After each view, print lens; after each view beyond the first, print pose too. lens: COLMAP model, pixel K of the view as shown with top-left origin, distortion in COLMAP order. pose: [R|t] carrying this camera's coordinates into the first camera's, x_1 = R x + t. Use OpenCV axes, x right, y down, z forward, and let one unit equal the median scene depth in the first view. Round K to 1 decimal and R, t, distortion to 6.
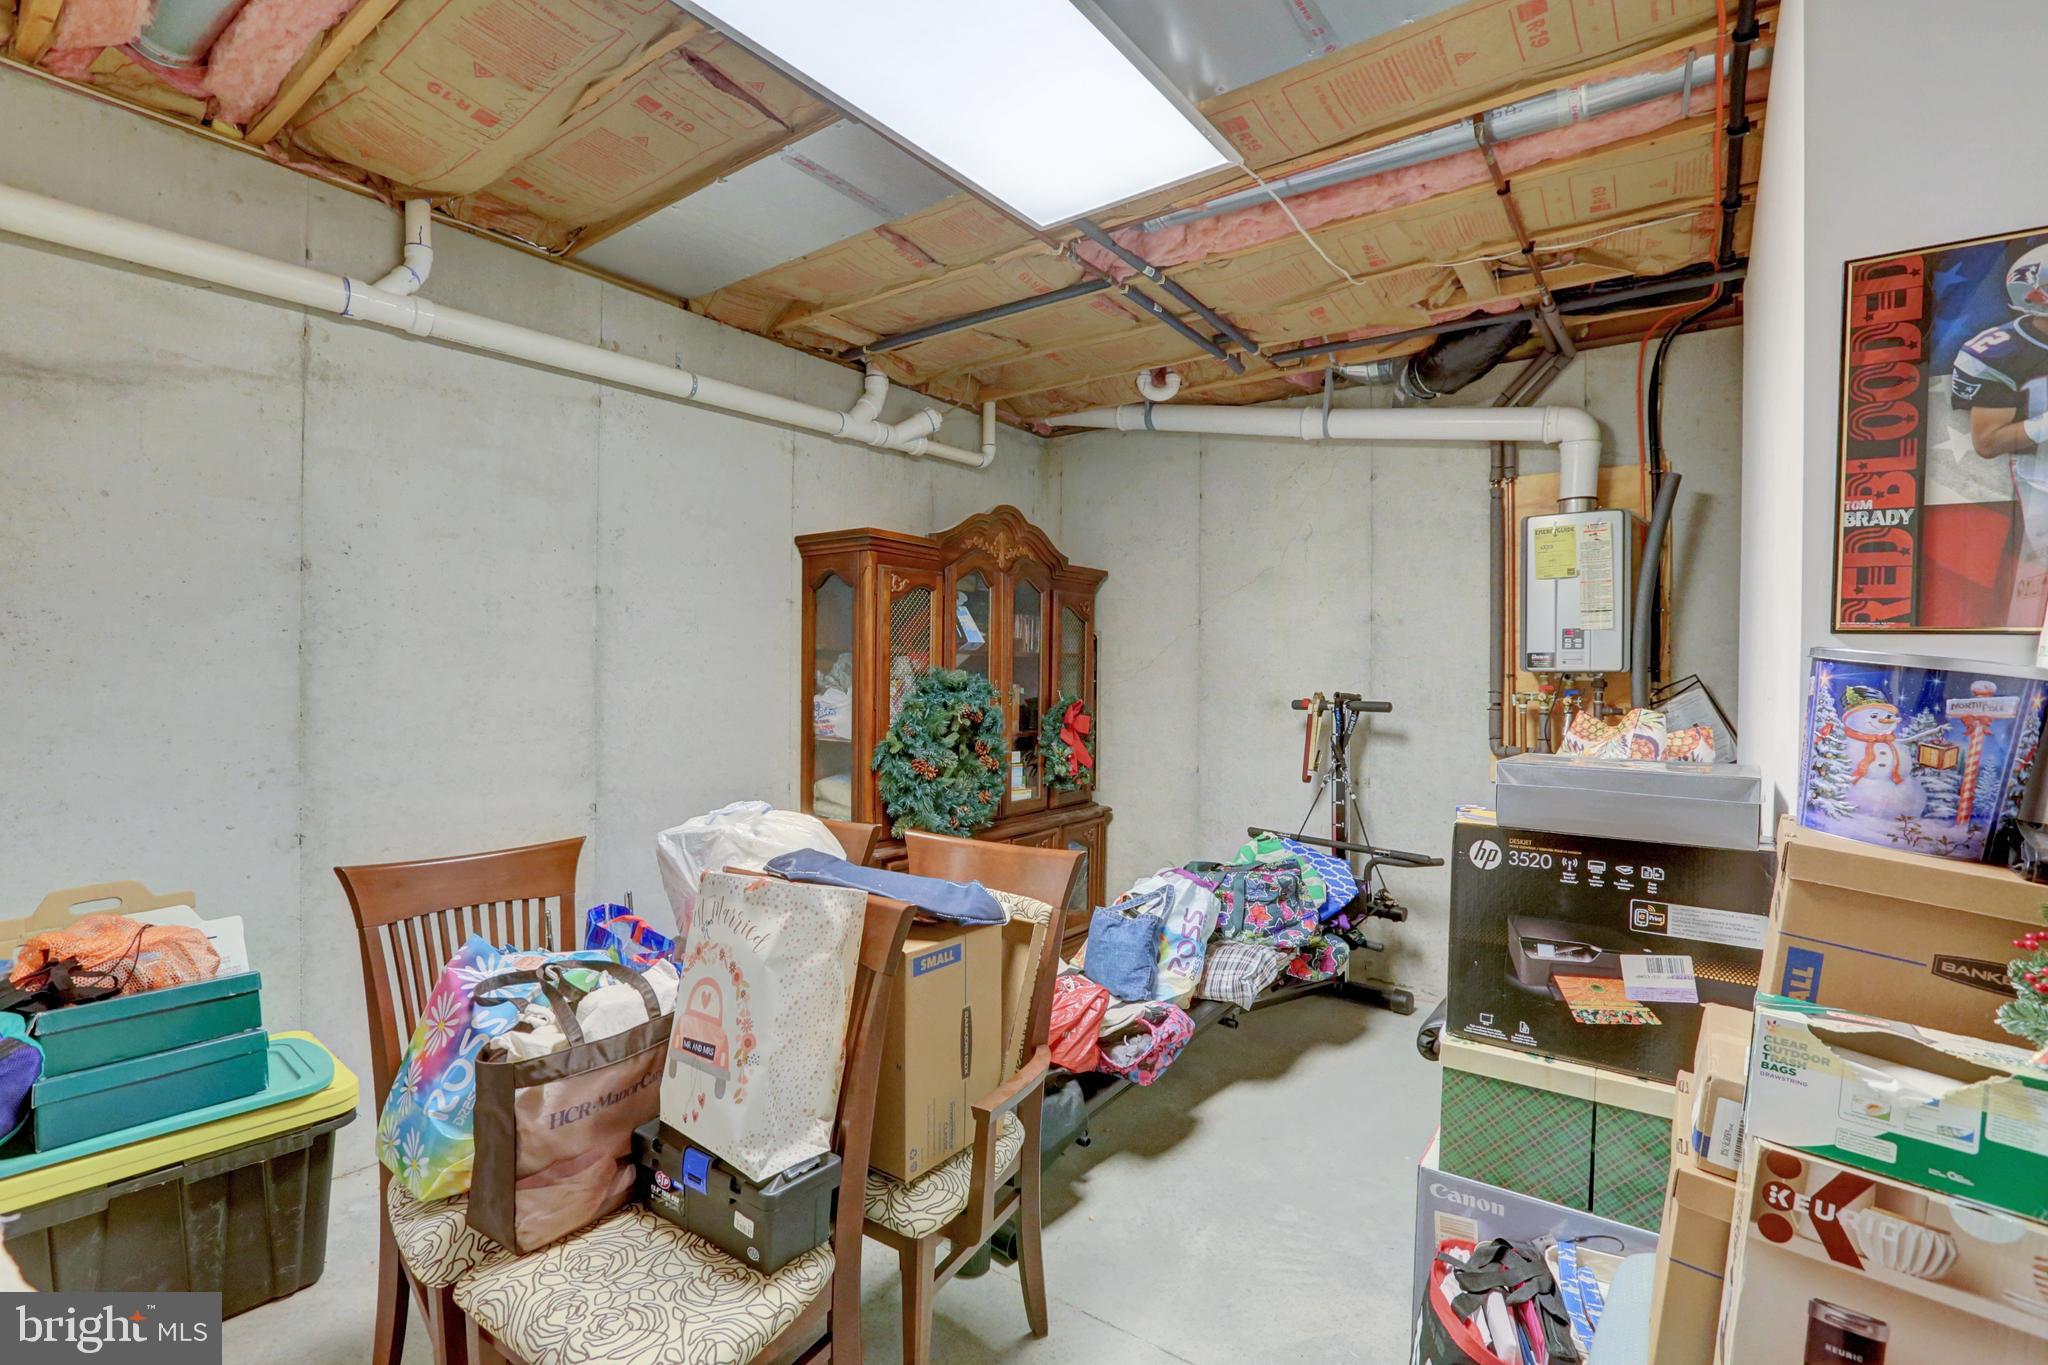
lens RADIAL K [[941.4, 0, 1015.8], [0, 941.4, 682.3], [0, 0, 1]] dist [-0.064212, 0.025941]
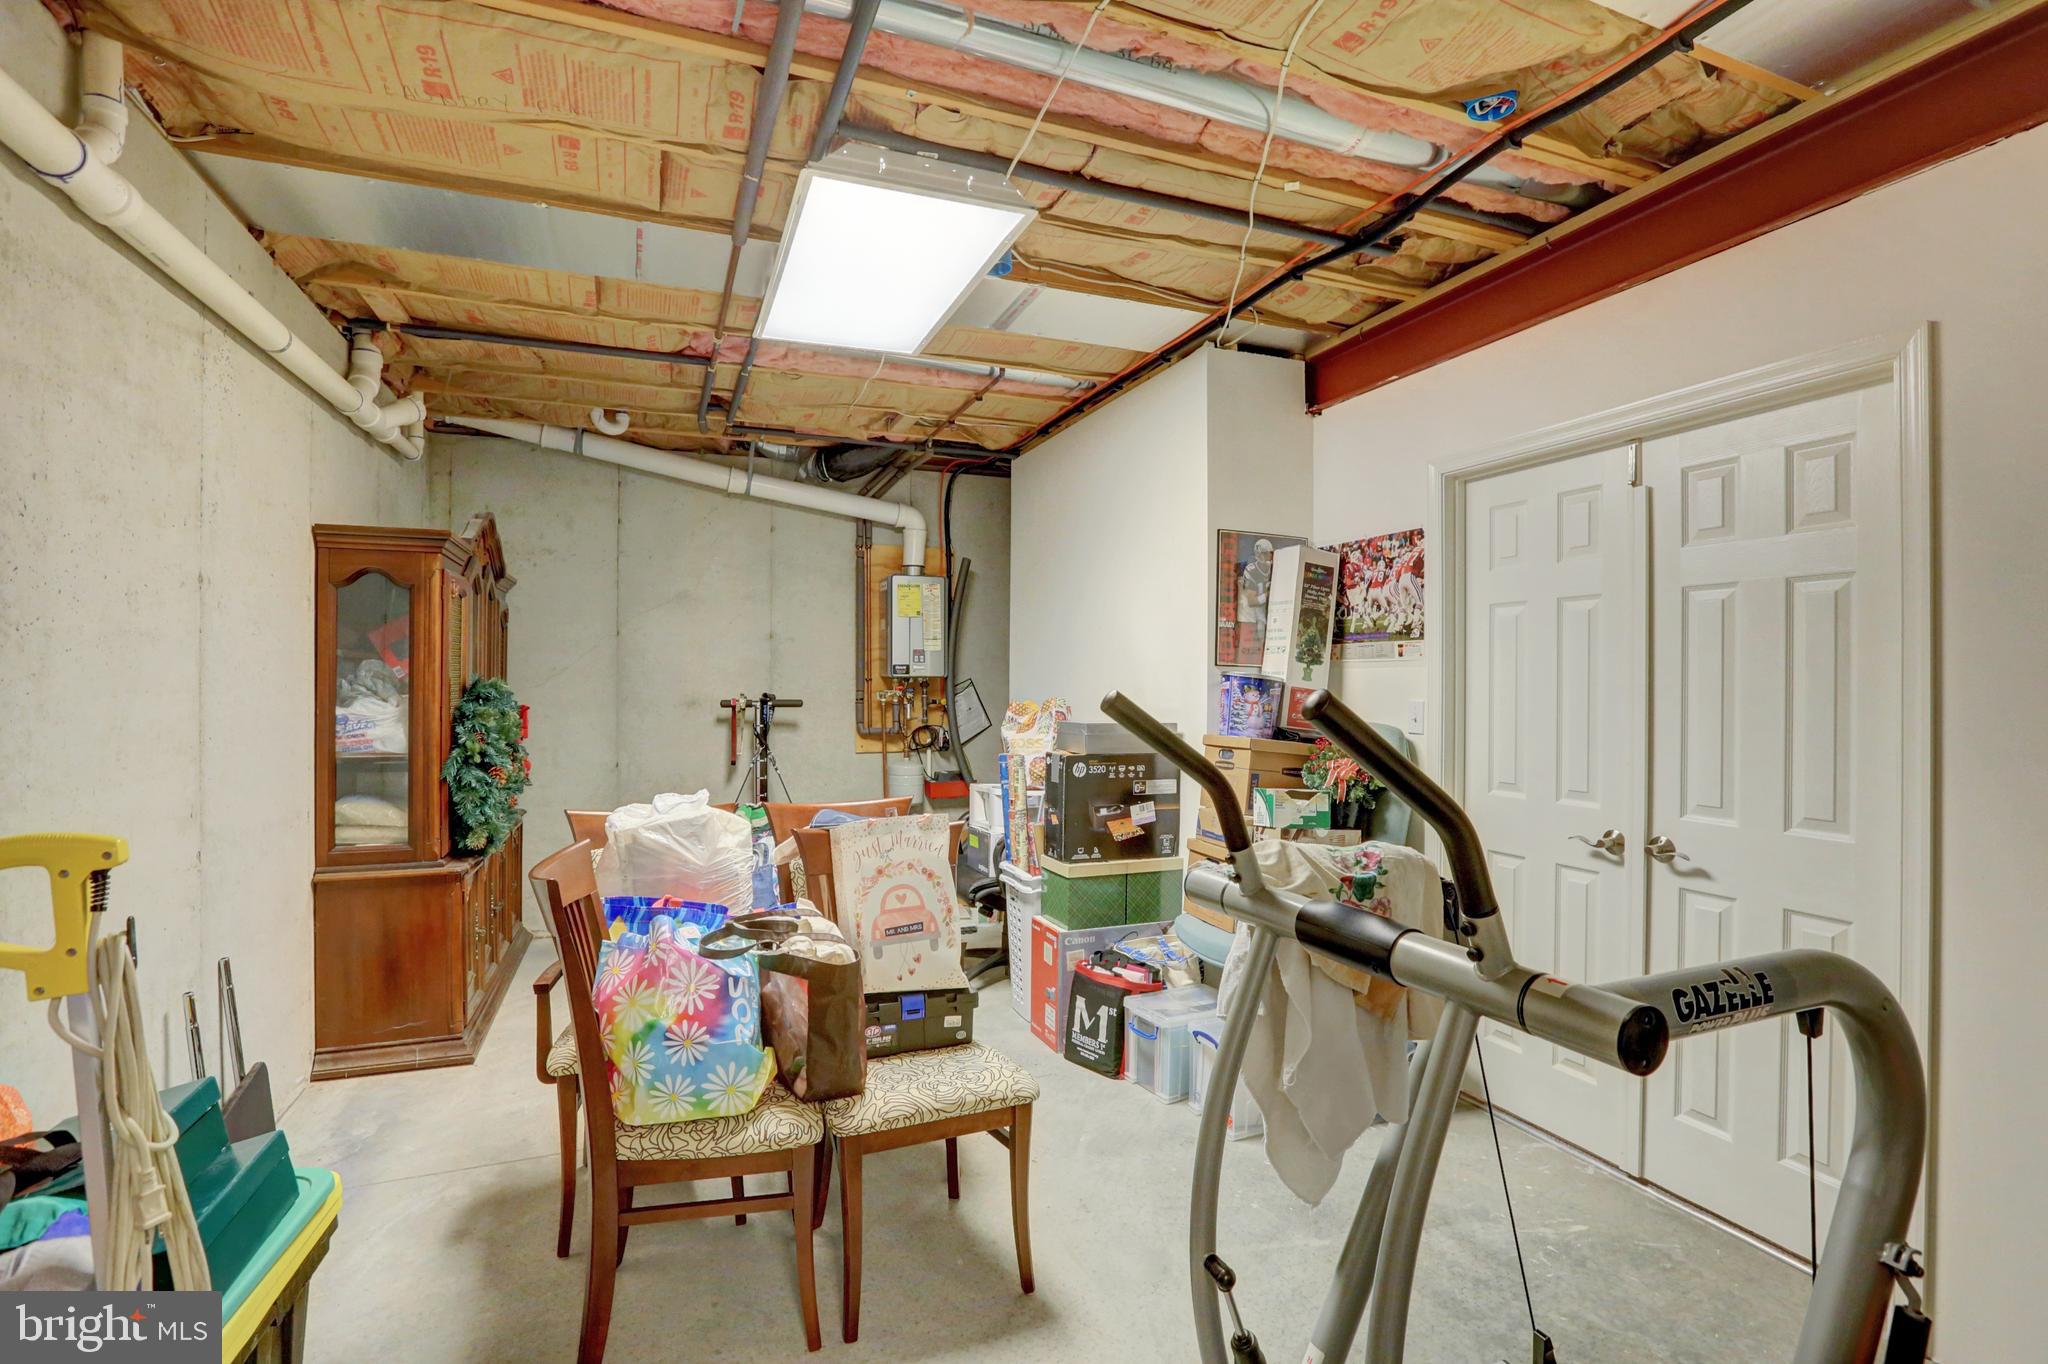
lens RADIAL K [[941.4, 0, 1015.8], [0, 941.4, 681.8], [0, 0, 1]] dist [-0.064212, 0.025941]
pose [[0.531890, -0.008266, 0.846773, -0.663092], [0.008781, 0.999952, 0.004245, -0.008678], [-0.846768, 0.005177, 0.531937, 0.007484]]
